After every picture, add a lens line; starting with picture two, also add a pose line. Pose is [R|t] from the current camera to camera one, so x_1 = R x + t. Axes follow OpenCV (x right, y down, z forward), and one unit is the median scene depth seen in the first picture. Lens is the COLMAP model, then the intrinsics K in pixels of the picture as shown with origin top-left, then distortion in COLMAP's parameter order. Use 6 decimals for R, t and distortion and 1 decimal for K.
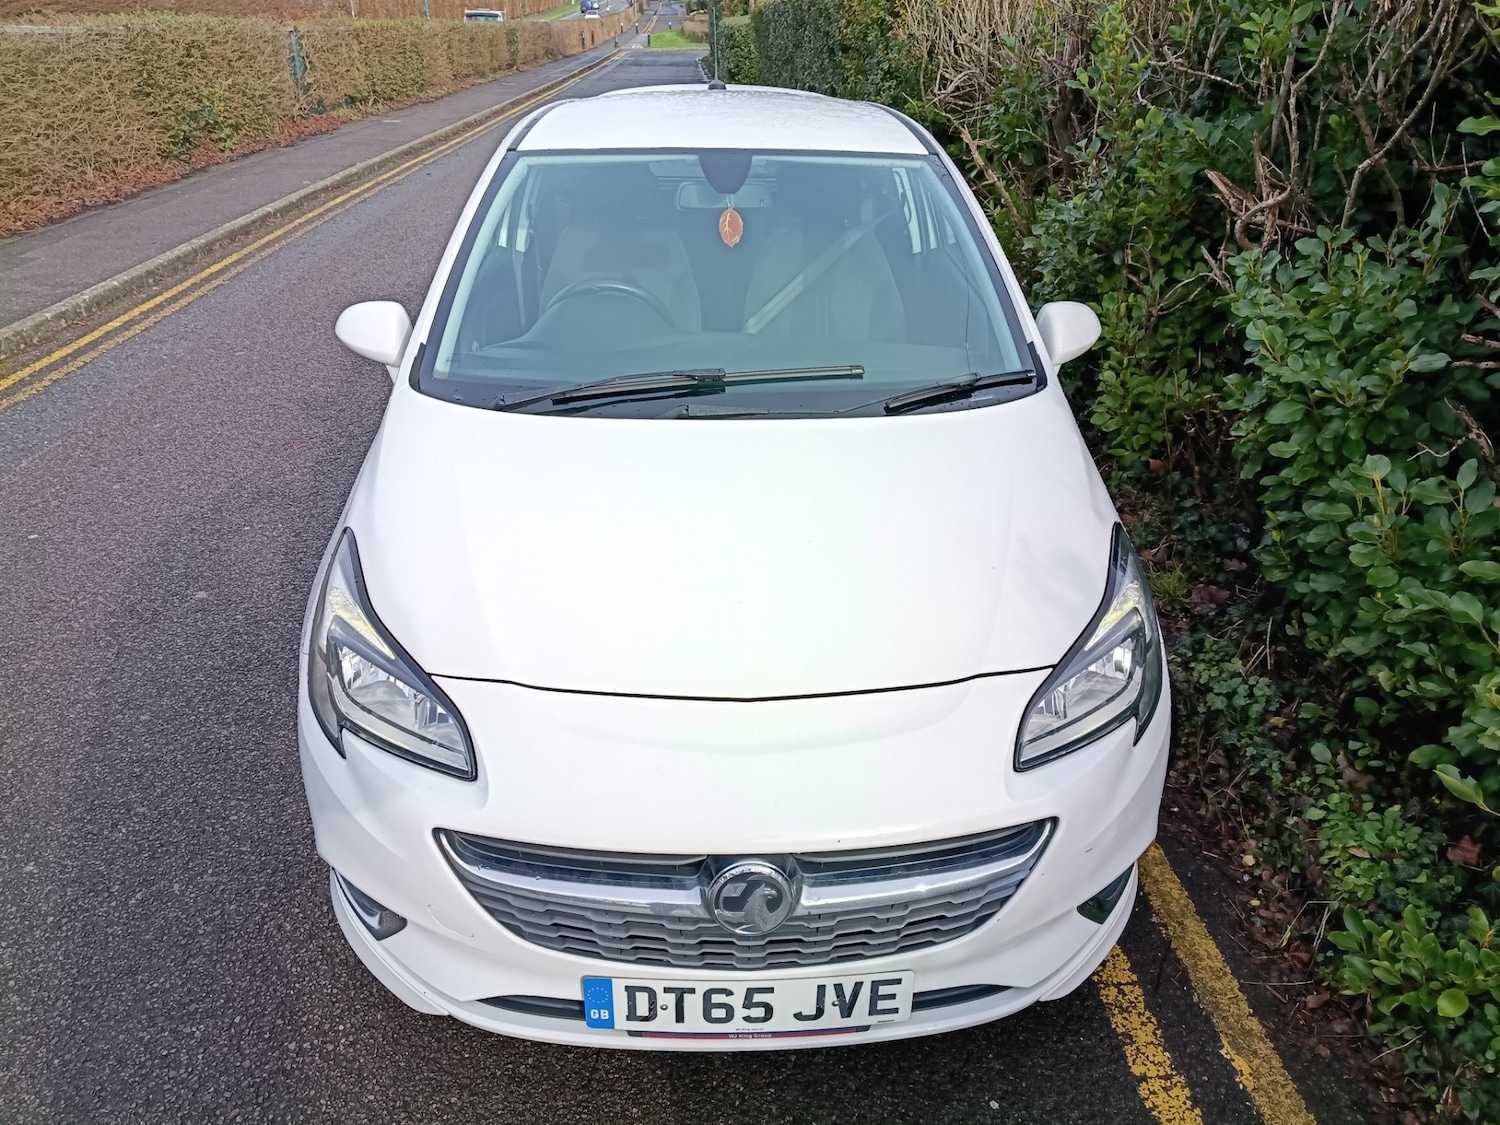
lens RADIAL K [[1176.7, 0, 734.3], [0, 1176.7, 560.7], [0, 0, 1]] dist [-0.011171, -0.006601]
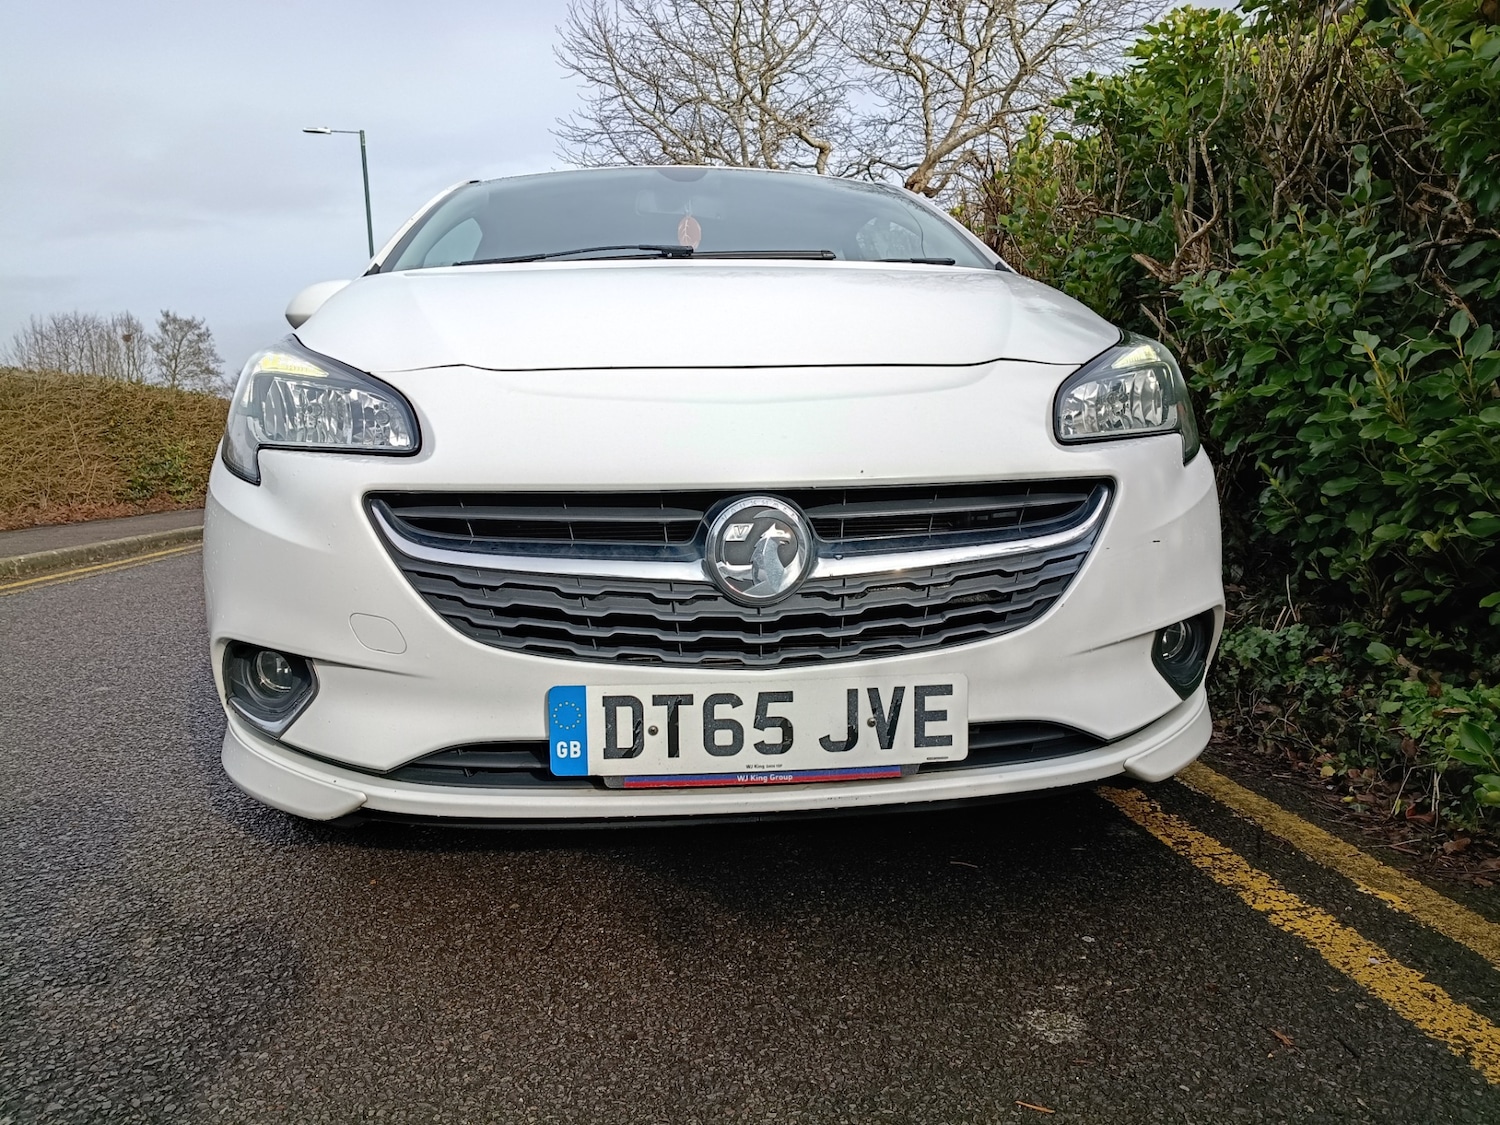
lens RADIAL K [[1176.7, 0, 727.5], [0, 1176.7, 548.4], [0, 0, 1]] dist [-0.011171, -0.006601]
pose [[0.998265, -0.032303, 0.049236, -0.042174], [0.047736, 0.933496, -0.355396, 0.511946], [-0.034482, 0.357130, 0.933418, 0.219669]]
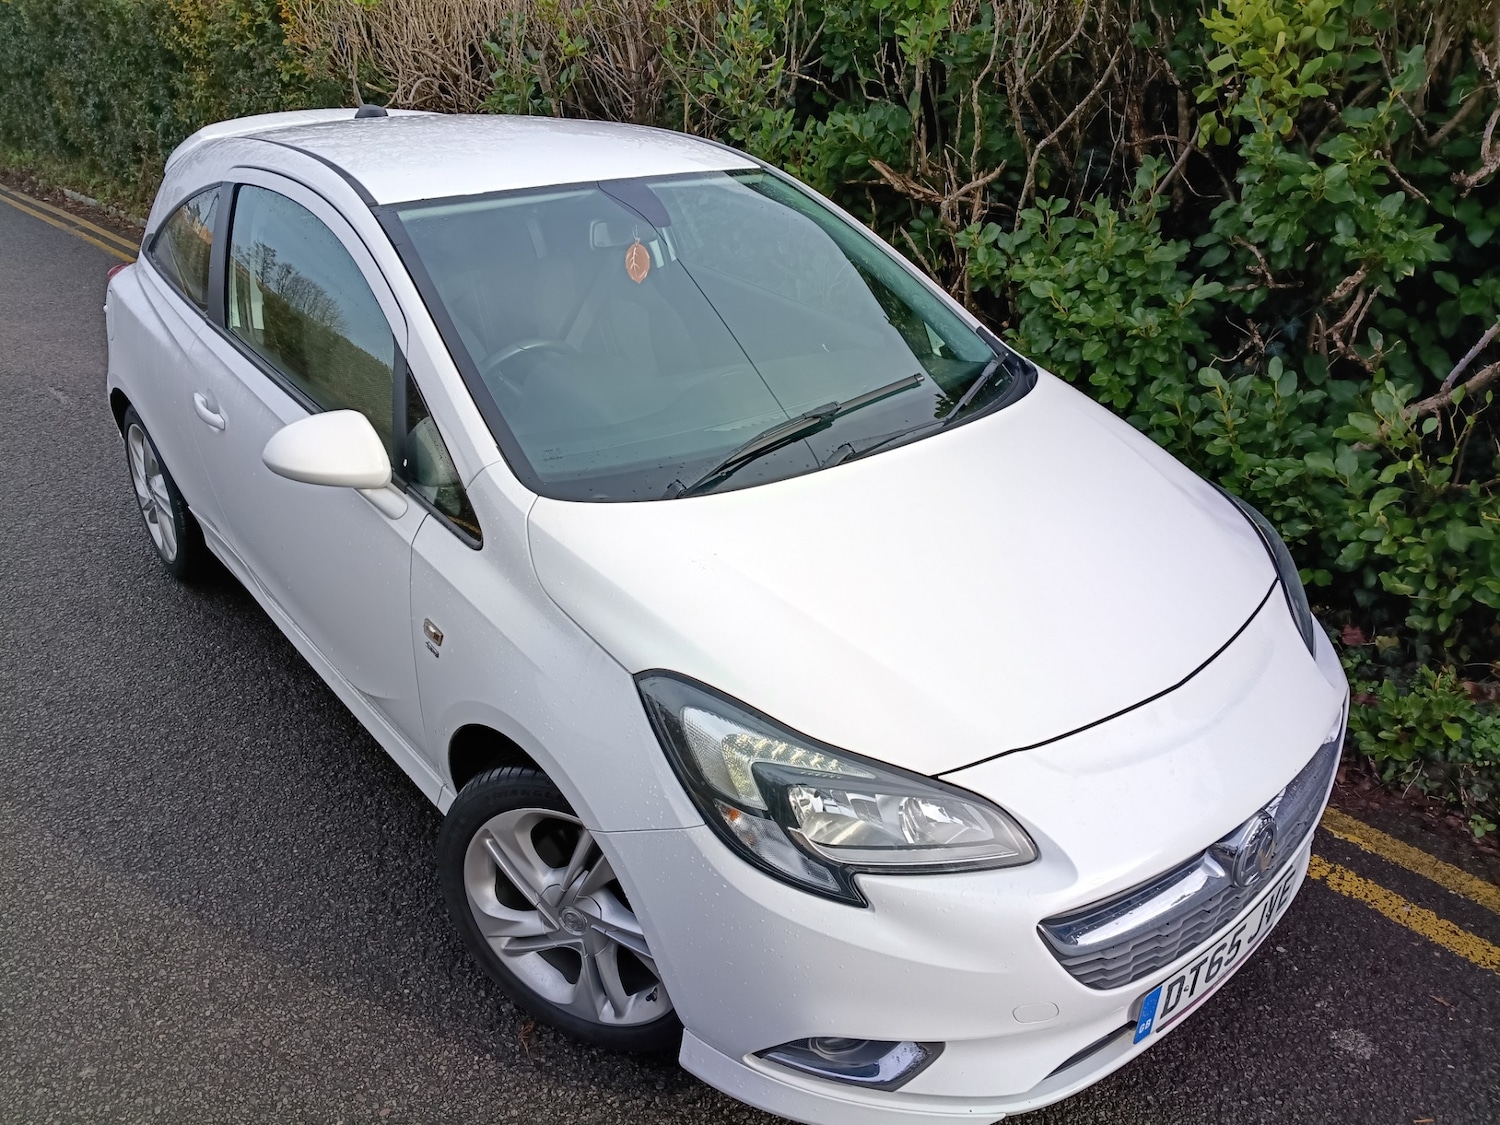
lens RADIAL K [[1155.8, 0, 748.1], [0, 1155.8, 567.1], [0, 0, 1]] dist [0.019605, 0.001186]
pose [[0.784858, -0.275269, 0.555181, -0.791285], [0.269036, 0.958445, 0.094879, -0.175365], [-0.558228, 0.074897, 0.826300, 0.311827]]
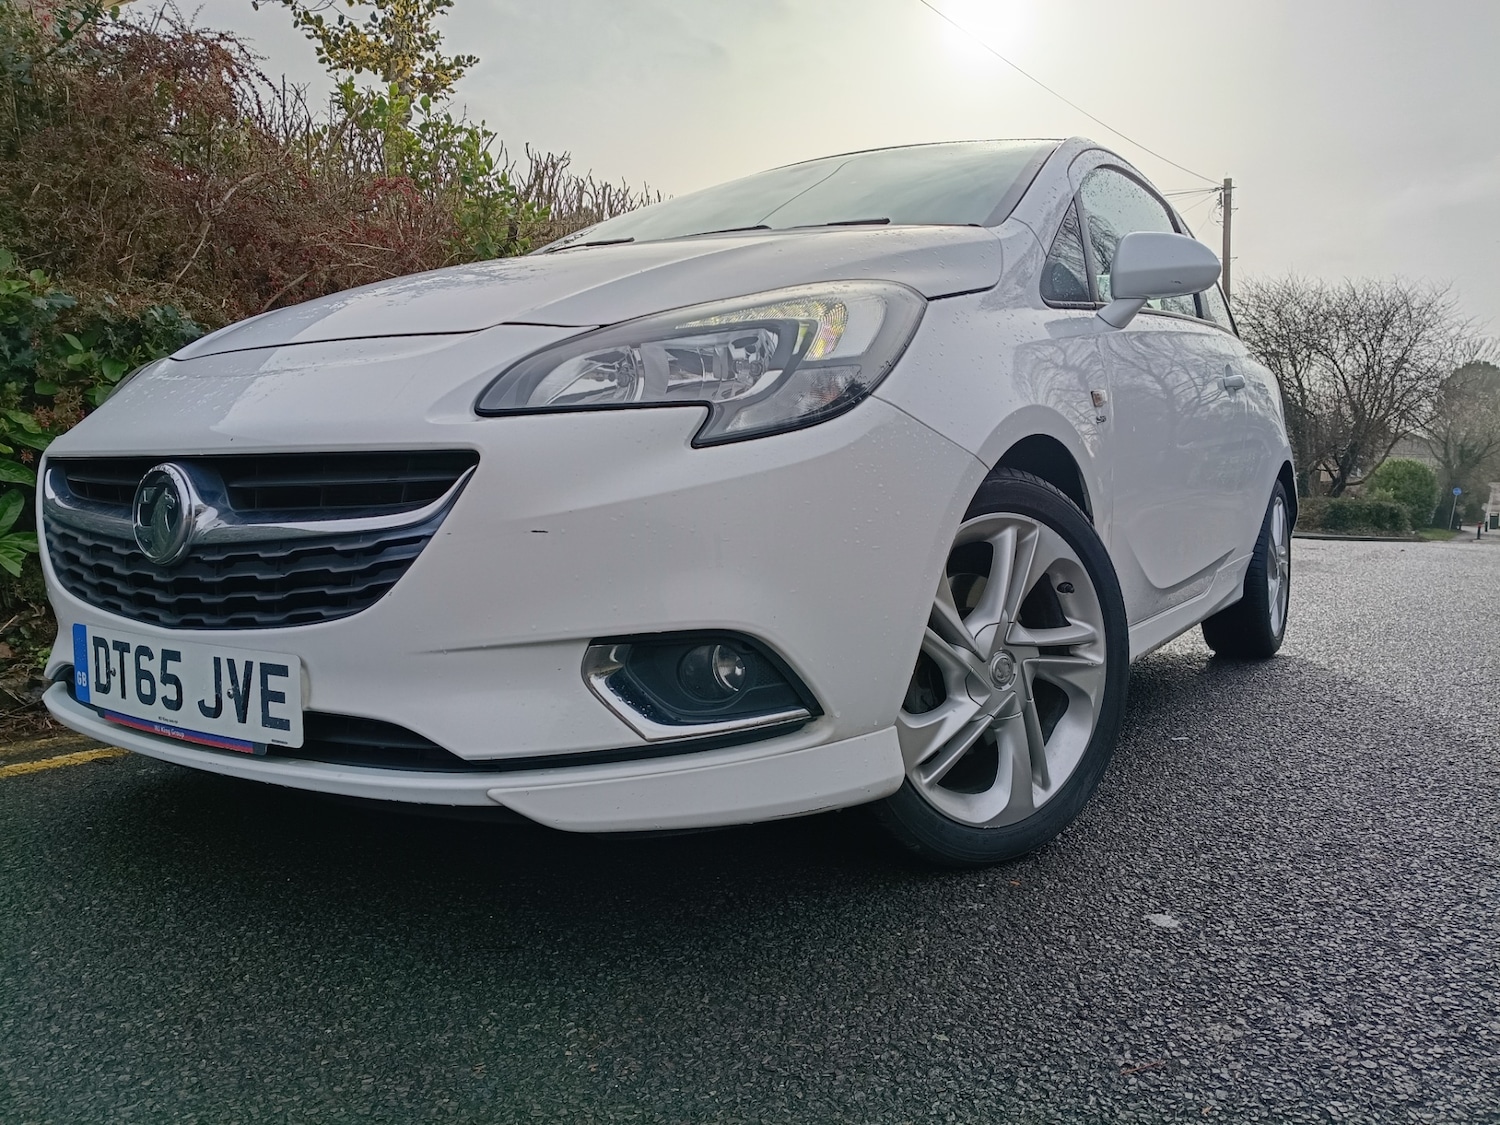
lens RADIAL K [[1176.7, 0, 754.3], [0, 1176.7, 543.6], [0, 0, 1]] dist [-0.011171, -0.006601]
pose [[0.811428, 0.022707, -0.584011, 0.770476], [-0.251841, 0.915302, -0.314323, 0.418171], [0.527409, 0.402128, 0.748420, 0.531915]]
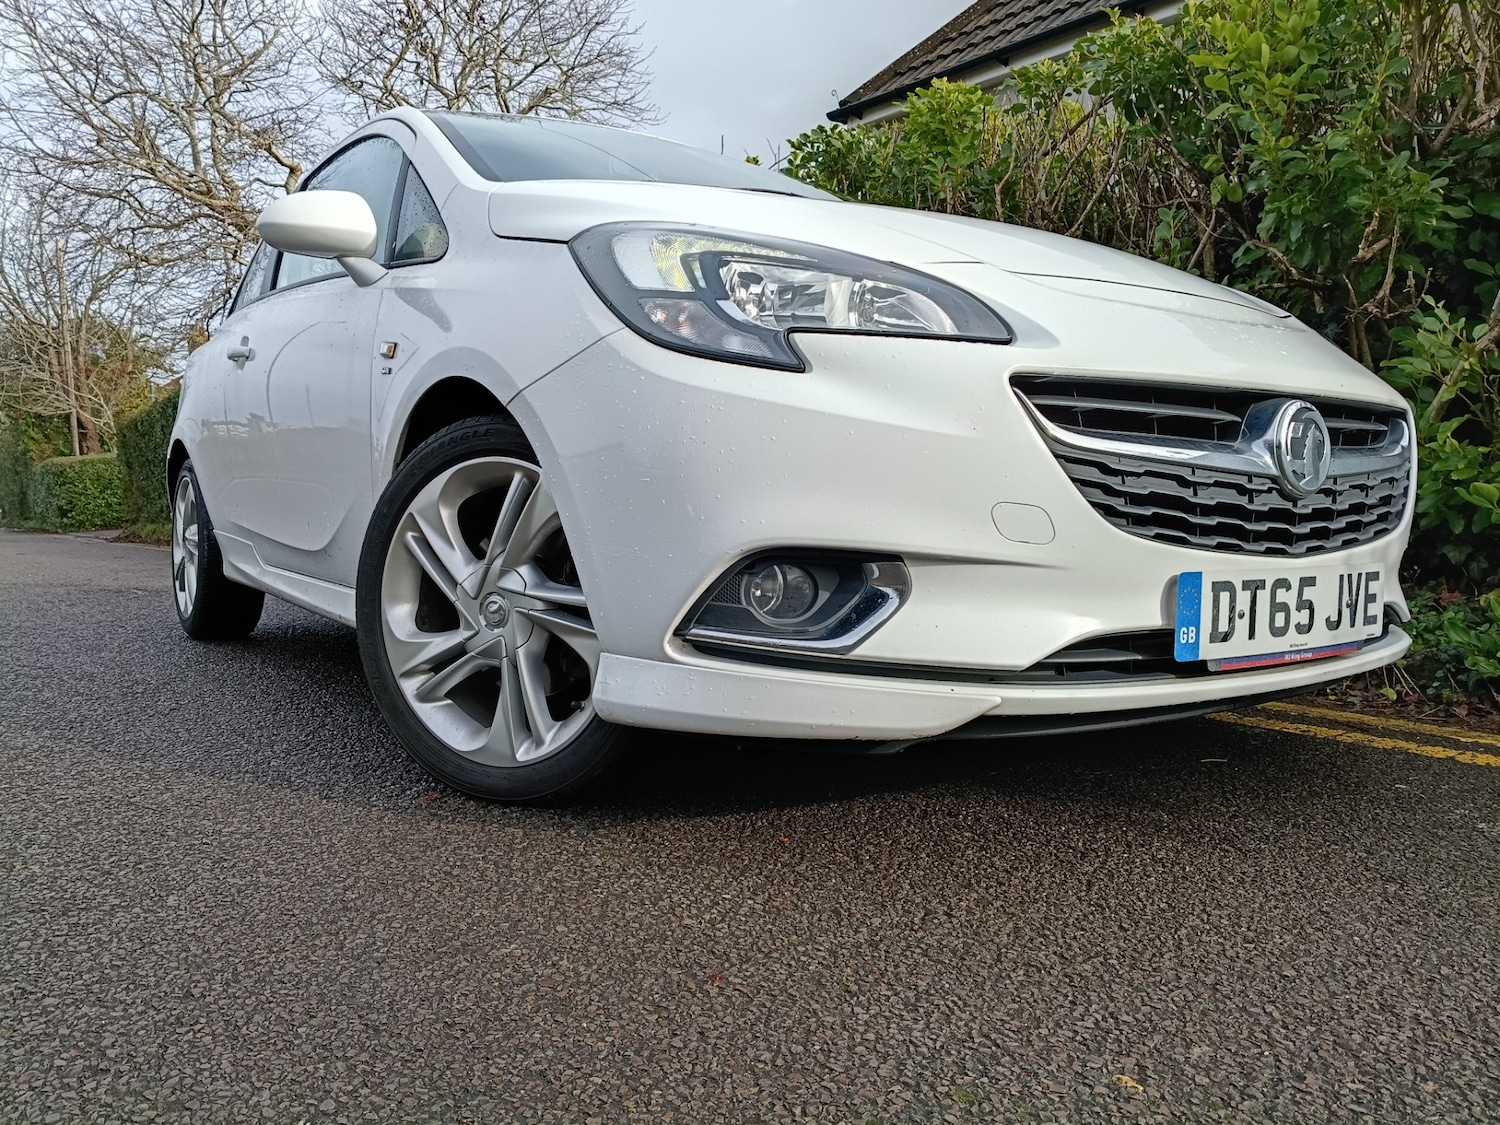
lens RADIAL K [[1176.7, 0, 741.9], [0, 1176.7, 555.7], [0, 0, 1]] dist [-0.011171, -0.006601]
pose [[0.838194, -0.032159, 0.544422, -0.749867], [0.241037, 0.917314, -0.316916, 0.487013], [-0.489215, 0.396863, 0.776639, 0.484513]]
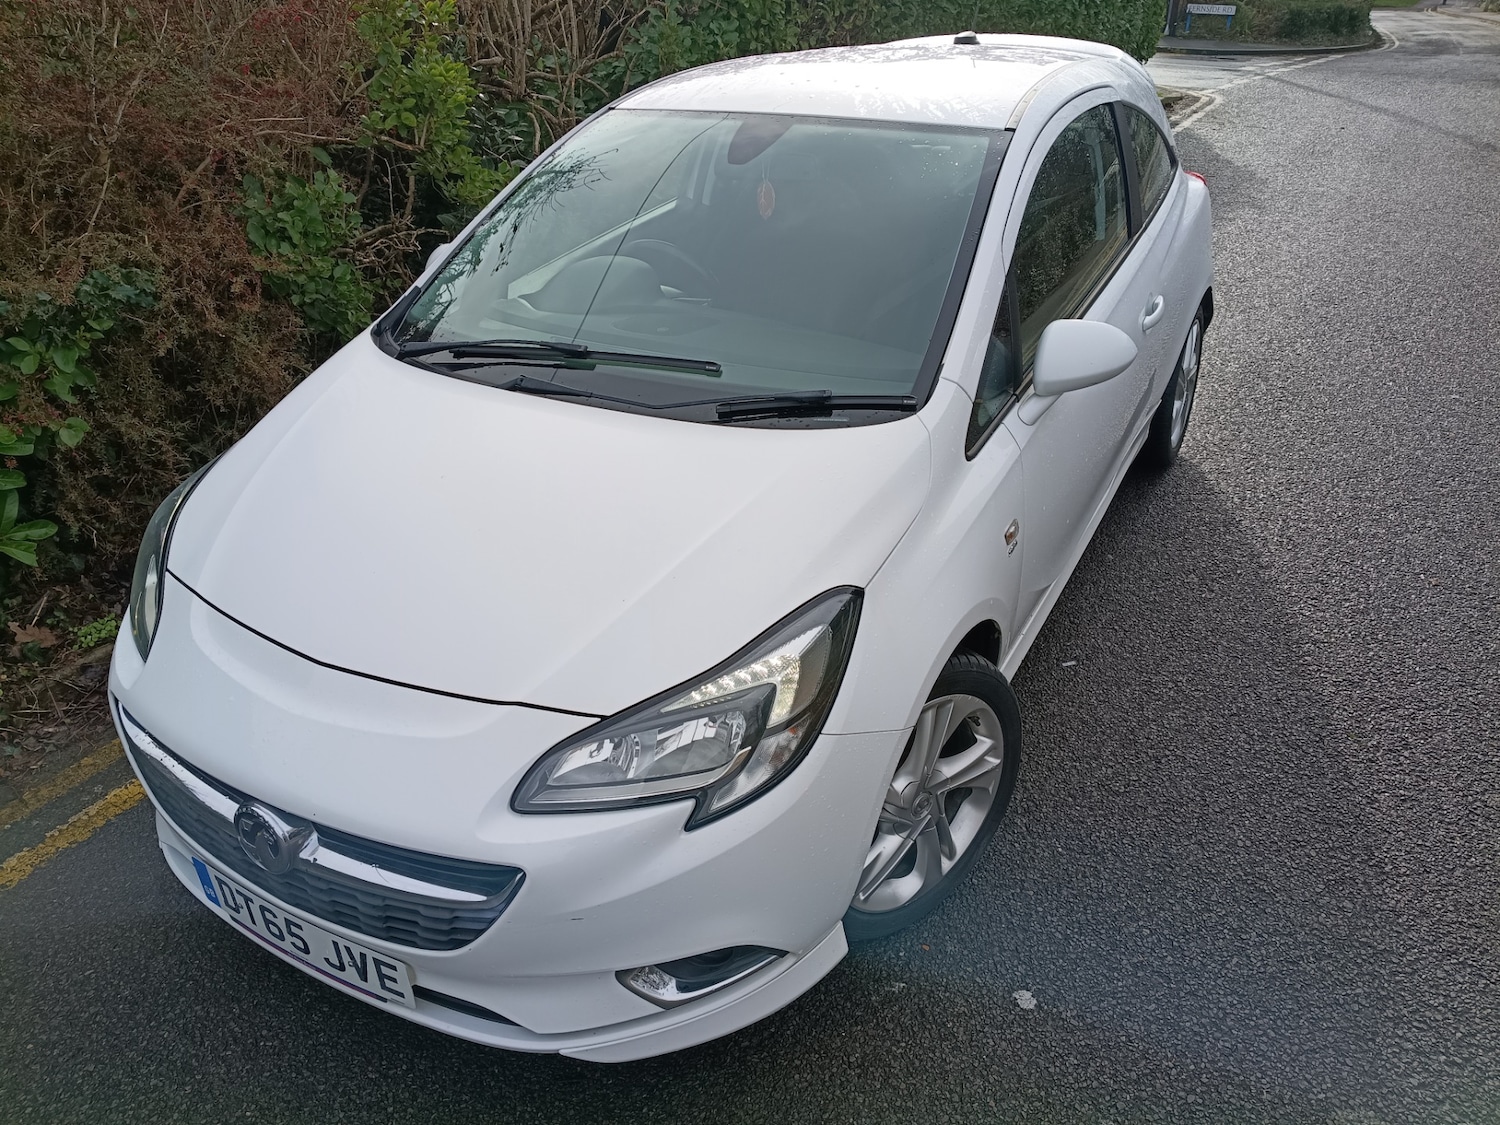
lens RADIAL K [[1176.7, 0, 759.5], [0, 1176.7, 549.8], [0, 0, 1]] dist [-0.011171, -0.006601]
pose [[0.848767, 0.222619, -0.479620, 0.768418], [-0.198717, 0.974857, 0.100823, -0.151298], [0.490006, 0.009733, 0.871665, 0.249408]]
